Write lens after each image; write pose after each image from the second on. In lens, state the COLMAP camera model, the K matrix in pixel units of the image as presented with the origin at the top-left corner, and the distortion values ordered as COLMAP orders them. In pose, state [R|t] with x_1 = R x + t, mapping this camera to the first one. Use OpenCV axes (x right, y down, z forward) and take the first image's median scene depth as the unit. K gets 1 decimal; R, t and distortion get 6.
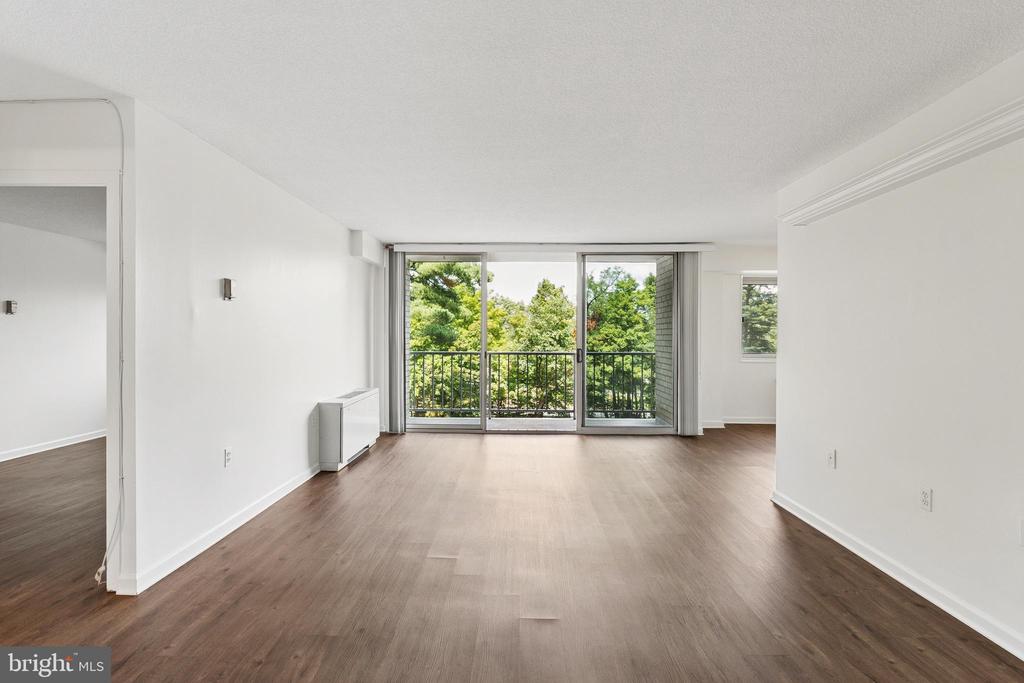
lens RADIAL K [[490.8, 0, 512.0], [0, 490.8, 341.5], [0, 0, 1]] dist [0.017364, 0.000176]
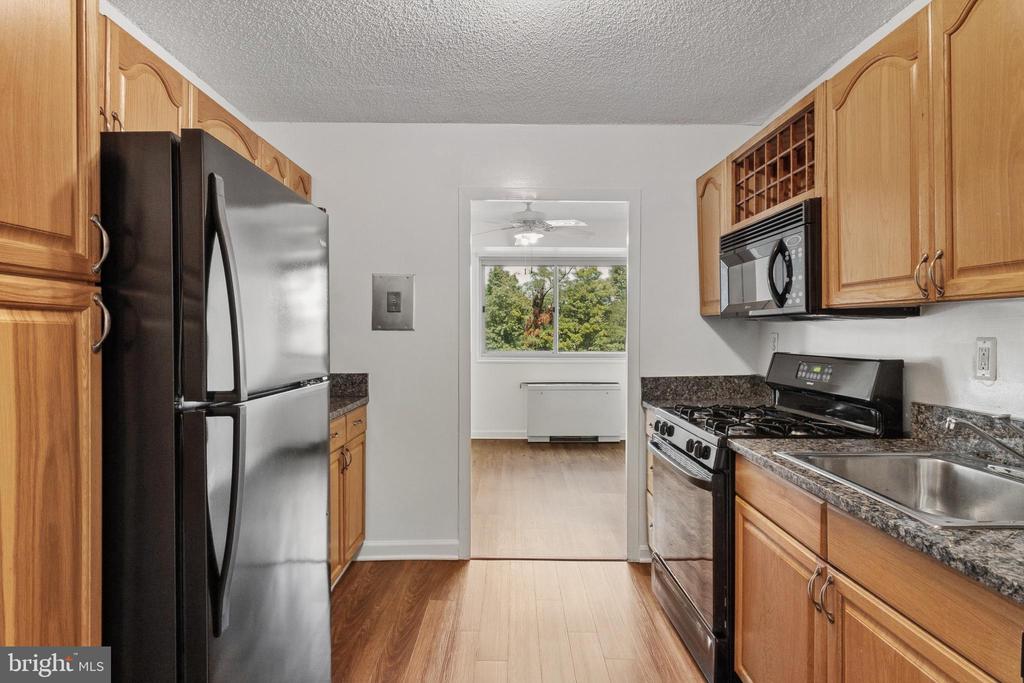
lens RADIAL K [[551.3, 0, 512.0], [0, 551.3, 341.5], [0, 0, 1]] dist [0.013798, -0.000589]
pose [[0.999769, 0.001578, 0.021416, 0.084282], [-0.001744, 0.999968, 0.007749, 0.000078], [-0.021404, -0.007785, 0.999741, 0.014742]]
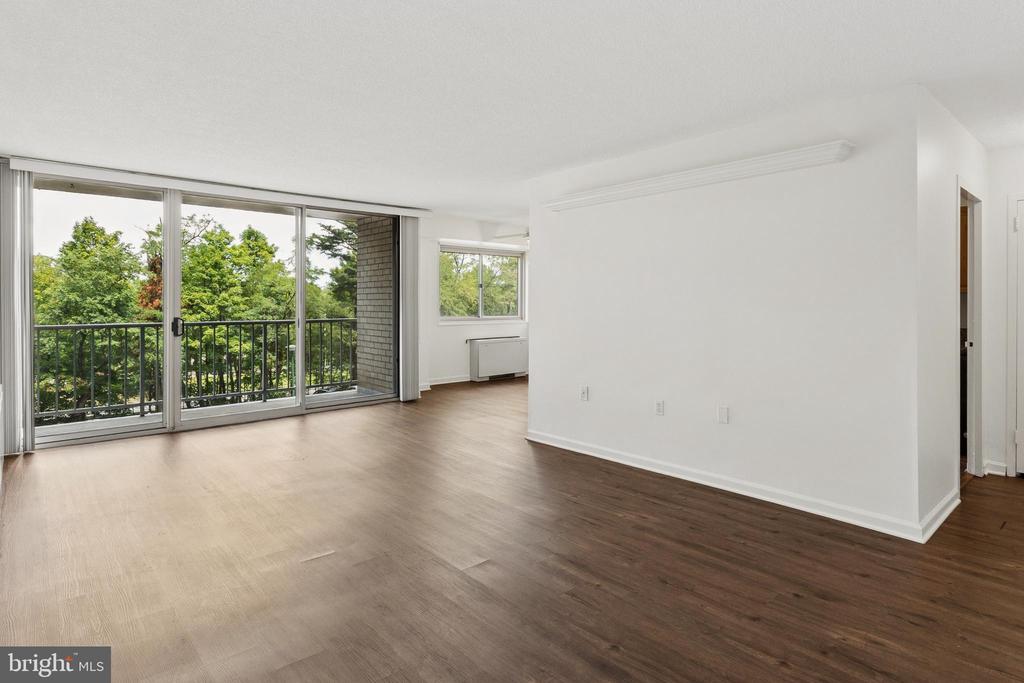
lens RADIAL K [[560.0, 0, 511.8], [0, 560.0, 304.5], [0, 0, 1]] dist [0.018819, -0.000065]
pose [[0.747092, -0.006756, 0.664687, -0.019507], [0.010539, 0.999943, -0.001683, 0.000091], [-0.664638, 0.008262, 0.747120, 0.000915]]
